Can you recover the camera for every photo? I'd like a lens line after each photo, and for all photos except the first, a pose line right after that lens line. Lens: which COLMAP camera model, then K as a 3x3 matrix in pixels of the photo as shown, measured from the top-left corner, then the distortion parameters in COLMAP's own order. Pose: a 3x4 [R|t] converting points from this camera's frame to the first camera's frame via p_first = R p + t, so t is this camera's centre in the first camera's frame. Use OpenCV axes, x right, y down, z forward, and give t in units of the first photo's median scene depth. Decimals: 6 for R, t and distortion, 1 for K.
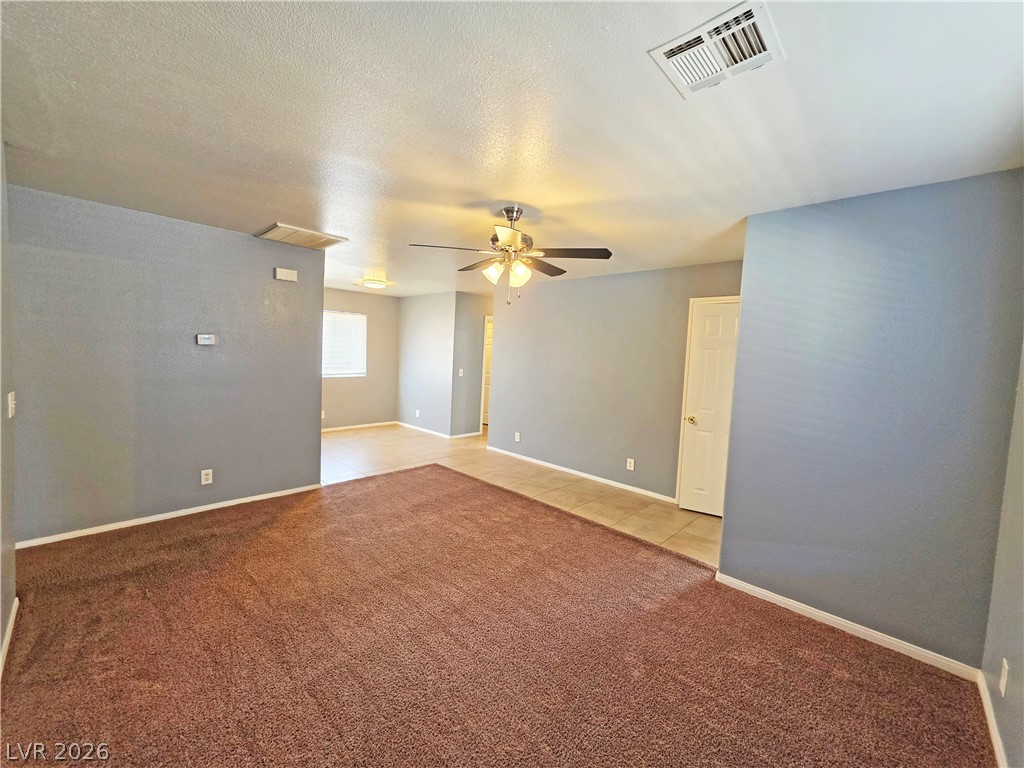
lens RADIAL K [[410.5, 0, 513.7], [0, 410.5, 380.5], [0, 0, 1]] dist [-0.001736, 0.000141]
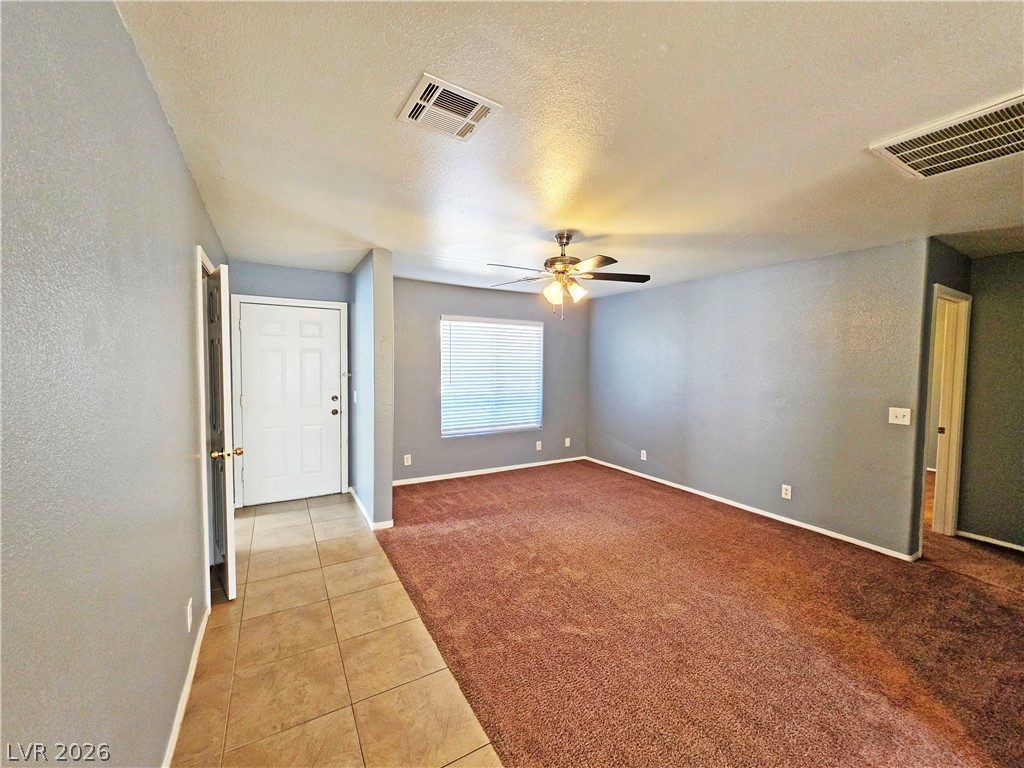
lens RADIAL K [[410.5, 0, 513.7], [0, 410.5, 380.5], [0, 0, 1]] dist [-0.001736, 0.000141]
pose [[-0.956770, -0.068948, 0.282554, -0.133220], [-0.035249, 0.991822, 0.122666, -0.093660], [-0.288701, 0.107403, -0.951376, 1.318487]]
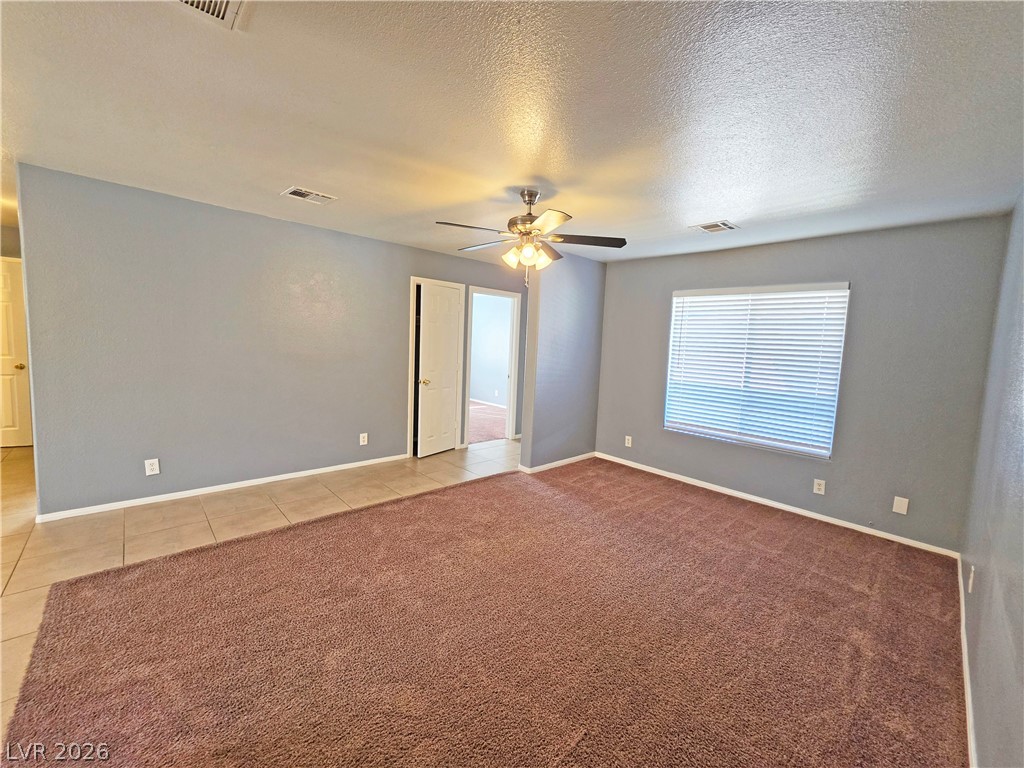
lens RADIAL K [[408.6, 0, 512.6], [0, 408.6, 376.1], [0, 0, 1]] dist [-0.000408, 0.000448]
pose [[0.065104, -0.128120, 0.989619, -0.653486], [0.027335, 0.991580, 0.126576, -0.058215], [-0.997504, 0.018811, 0.068058, 0.601660]]
